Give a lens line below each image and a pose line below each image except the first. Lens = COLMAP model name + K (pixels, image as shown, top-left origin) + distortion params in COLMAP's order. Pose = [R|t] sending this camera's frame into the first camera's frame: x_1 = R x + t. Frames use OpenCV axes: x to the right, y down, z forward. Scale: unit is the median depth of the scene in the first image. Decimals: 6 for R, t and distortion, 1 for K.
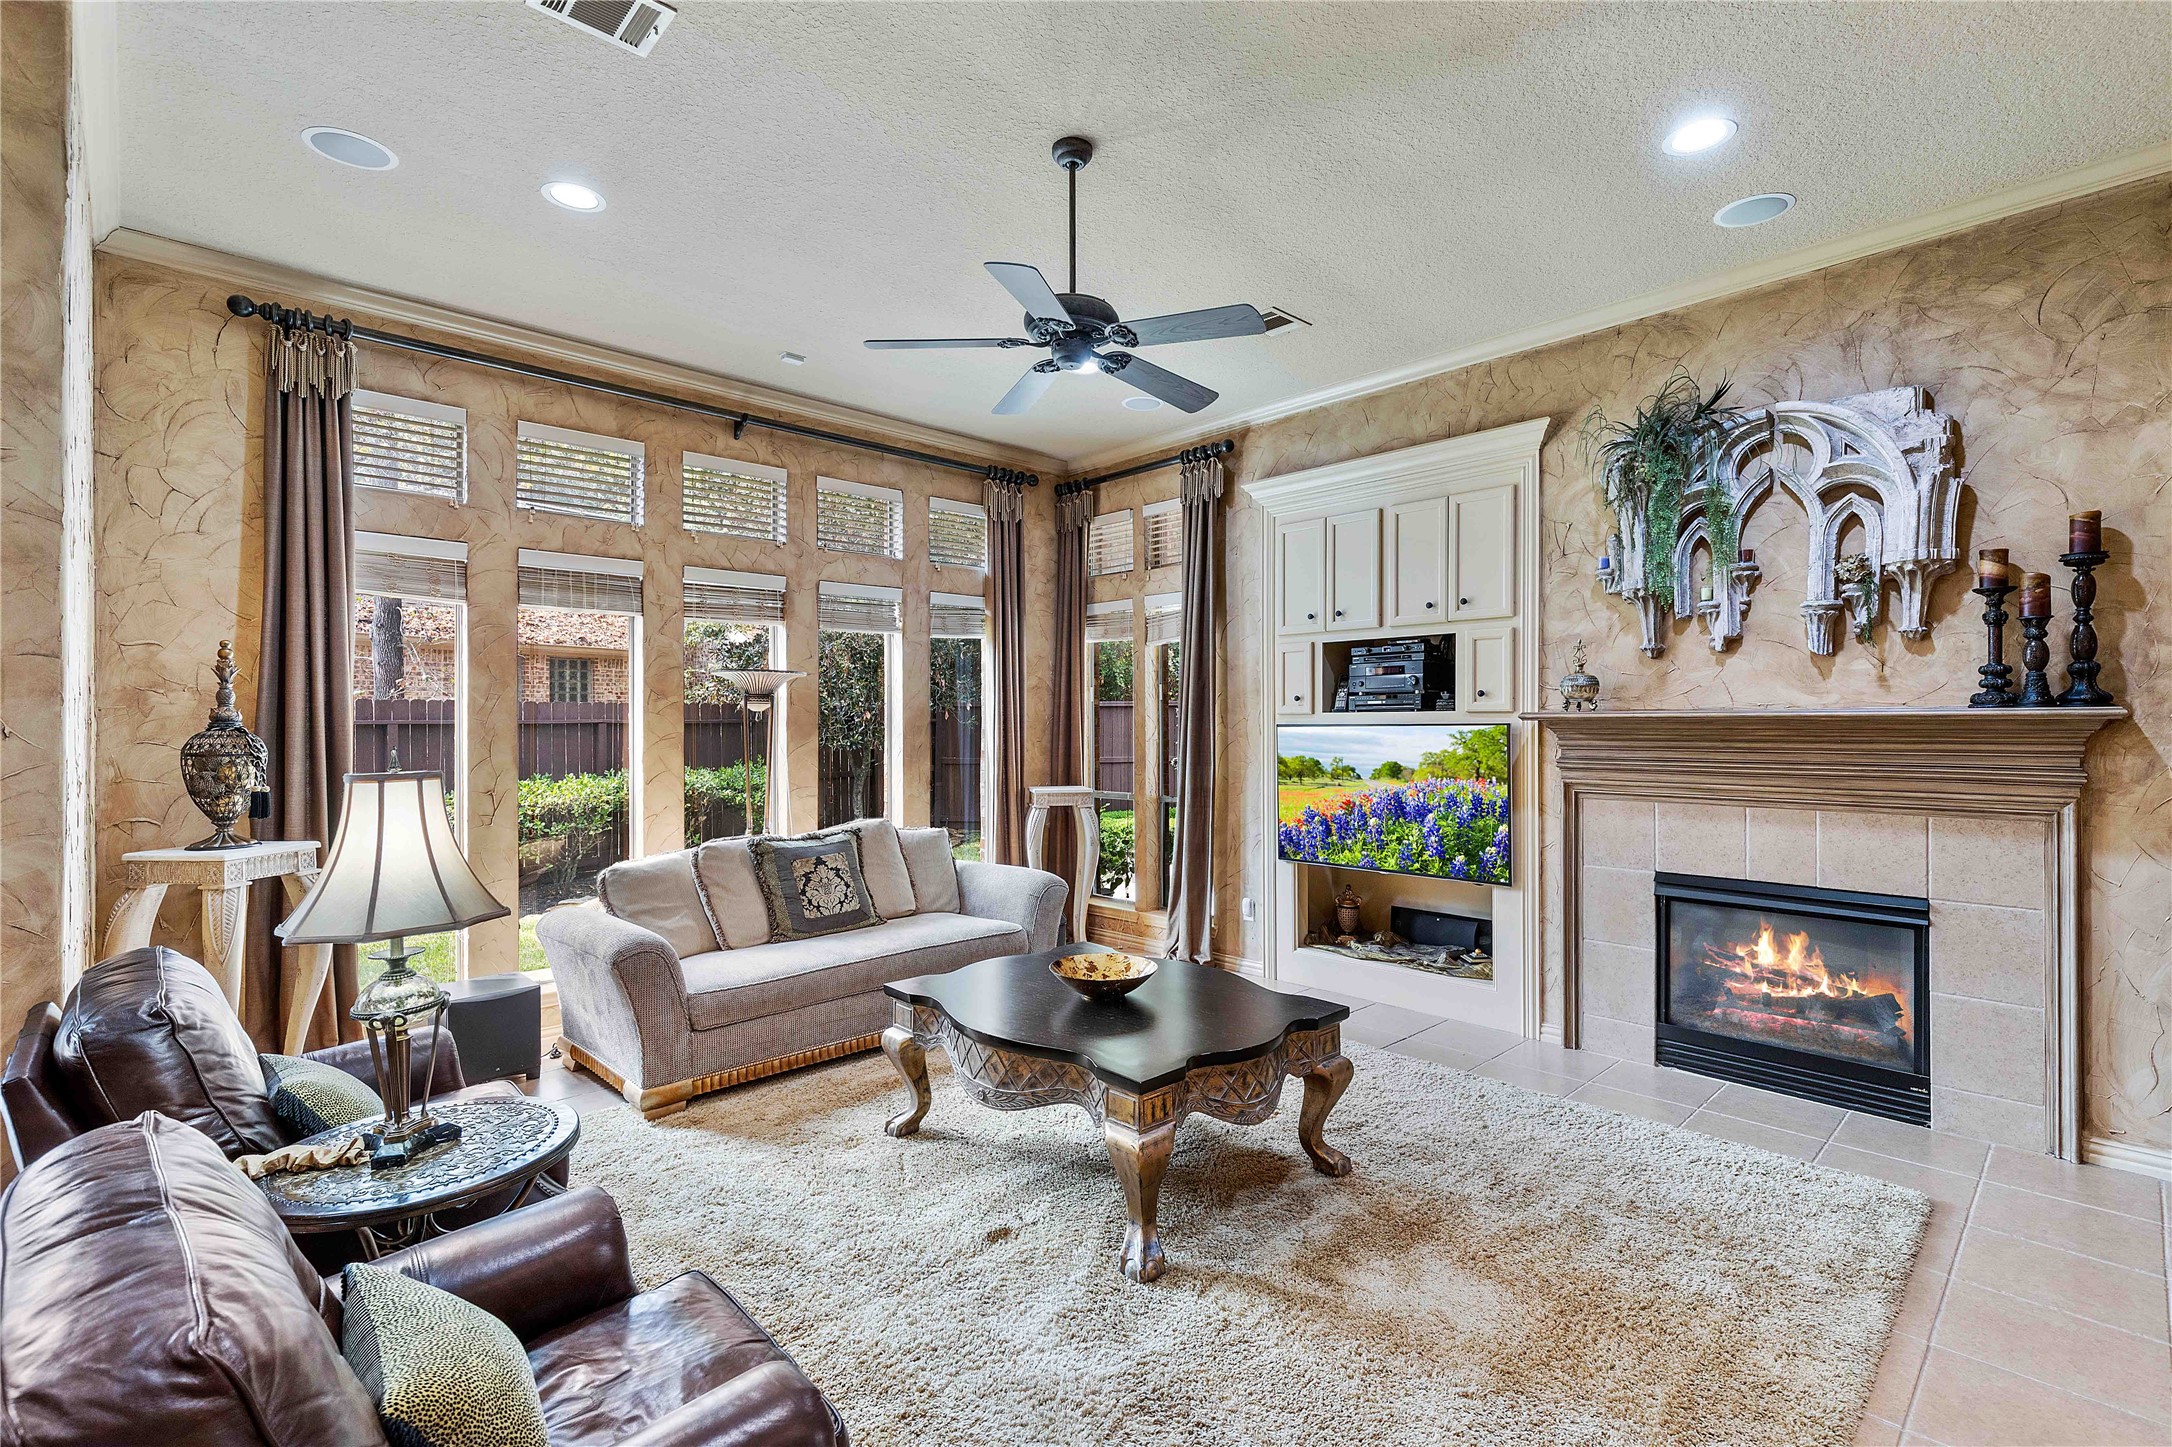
lens RADIAL K [[983.6, 0, 1096.9], [0, 983.6, 719.0], [0, 0, 1]] dist [0.000512, -0.000526]
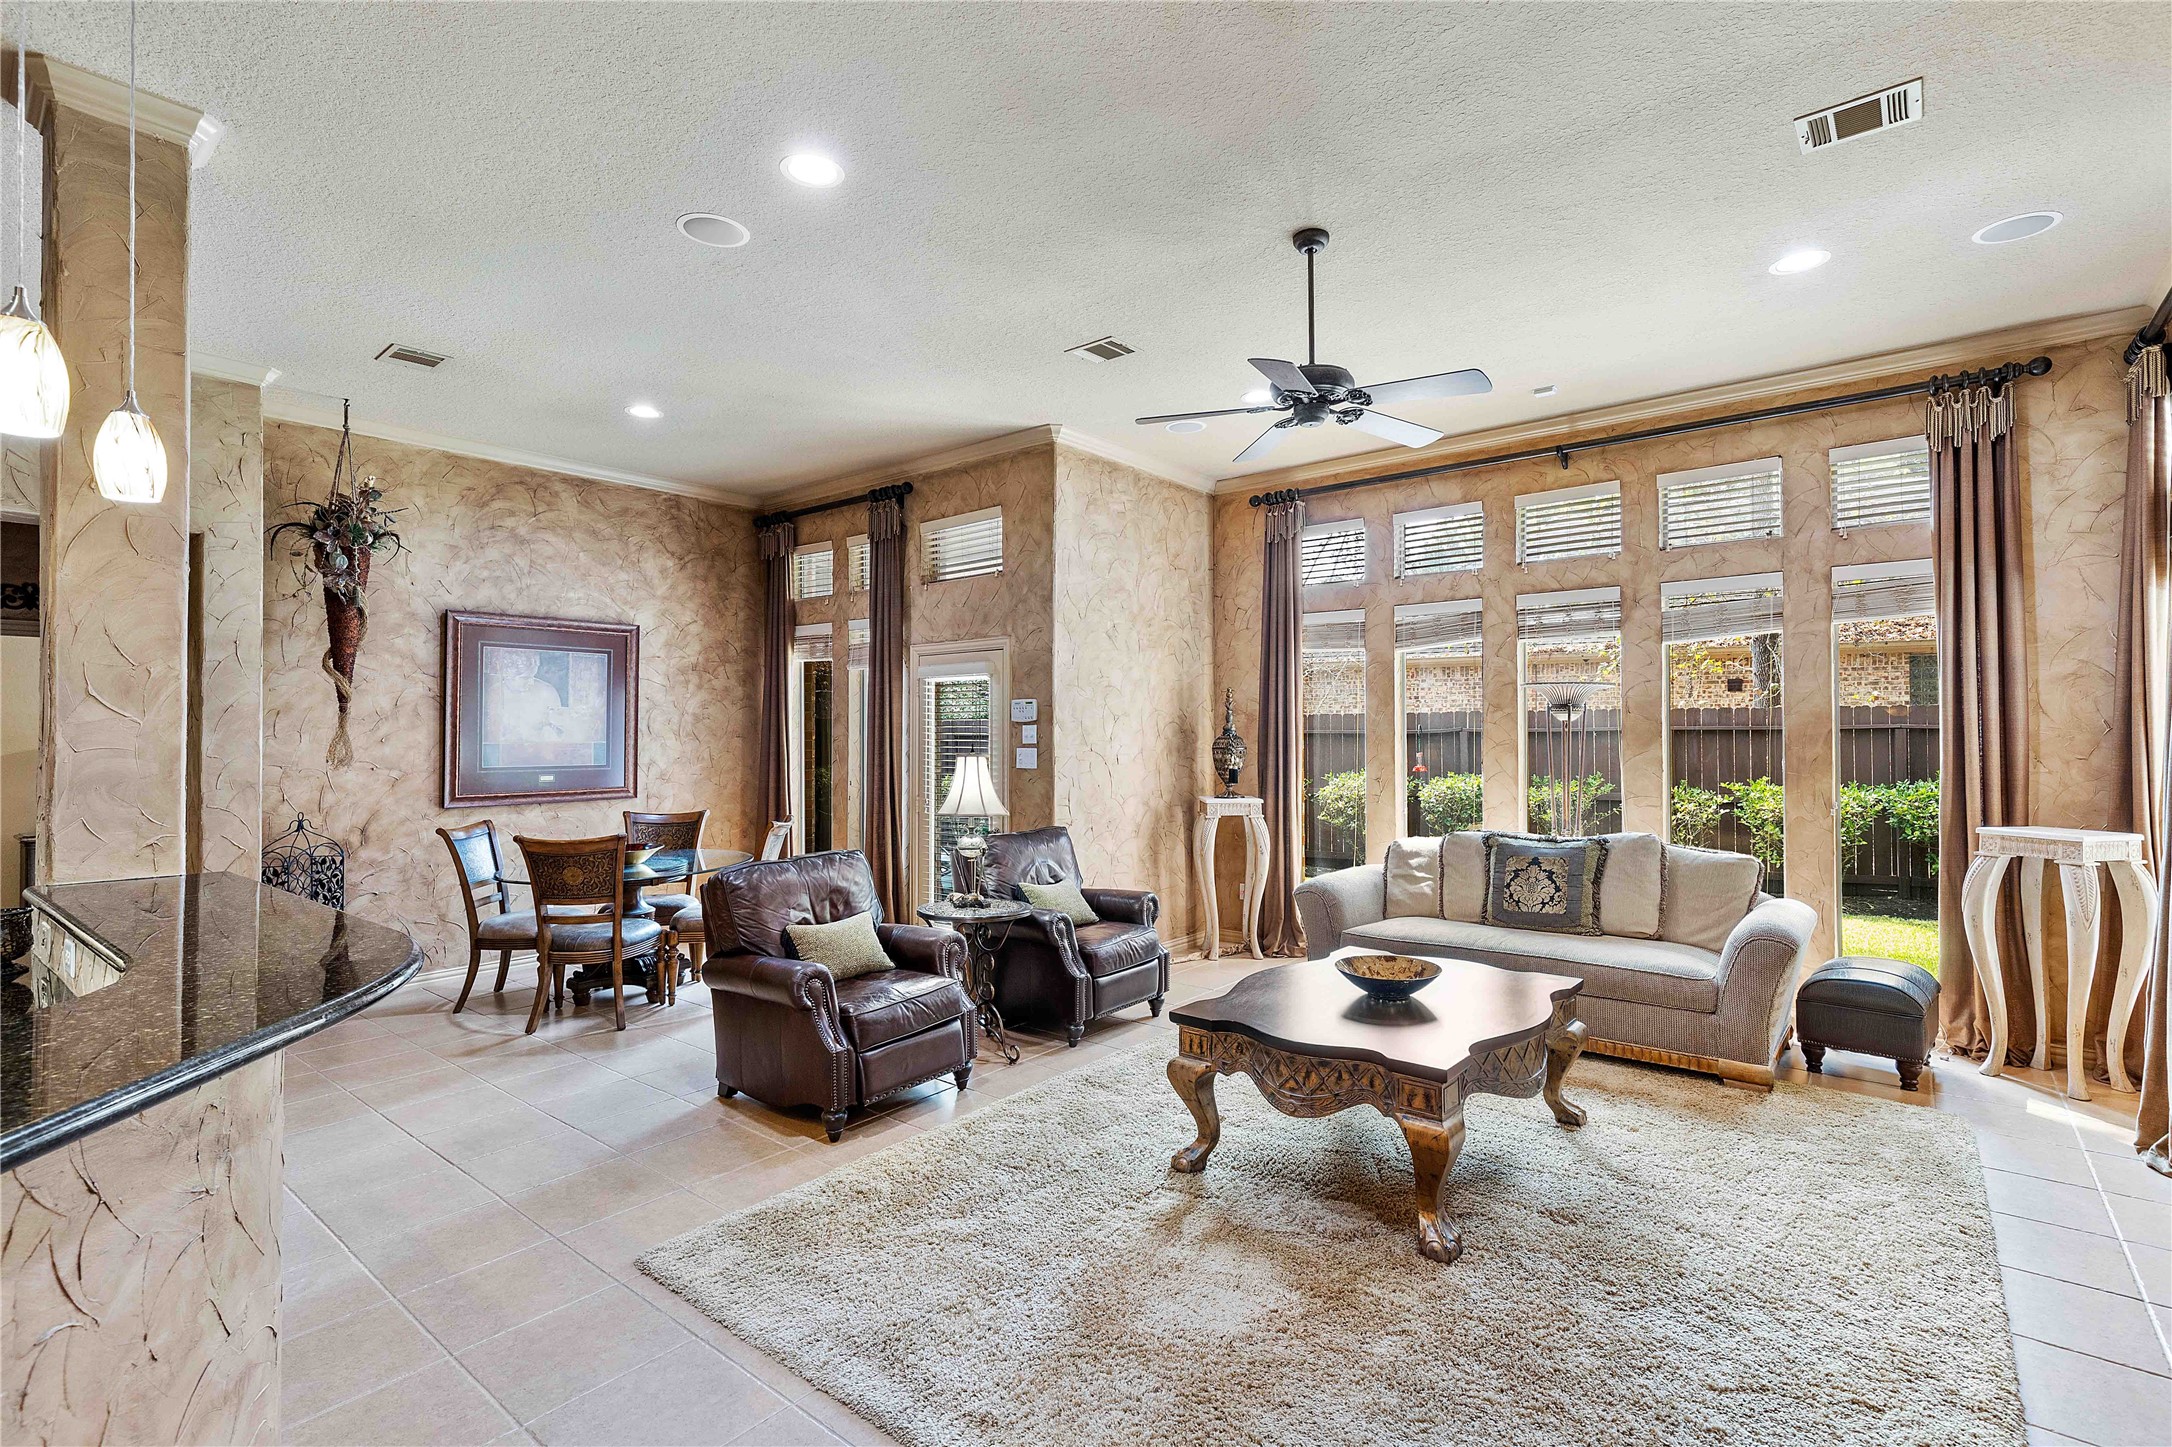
lens RADIAL K [[983.6, 0, 1096.9], [0, 983.6, 719.0], [0, 0, 1]] dist [0.000512, -0.000526]
pose [[0.112072, -0.008131, -0.993667, 0.730123], [0.008045, 0.999941, -0.007275, -0.006231], [0.993667, -0.007179, 0.112131, 0.410656]]
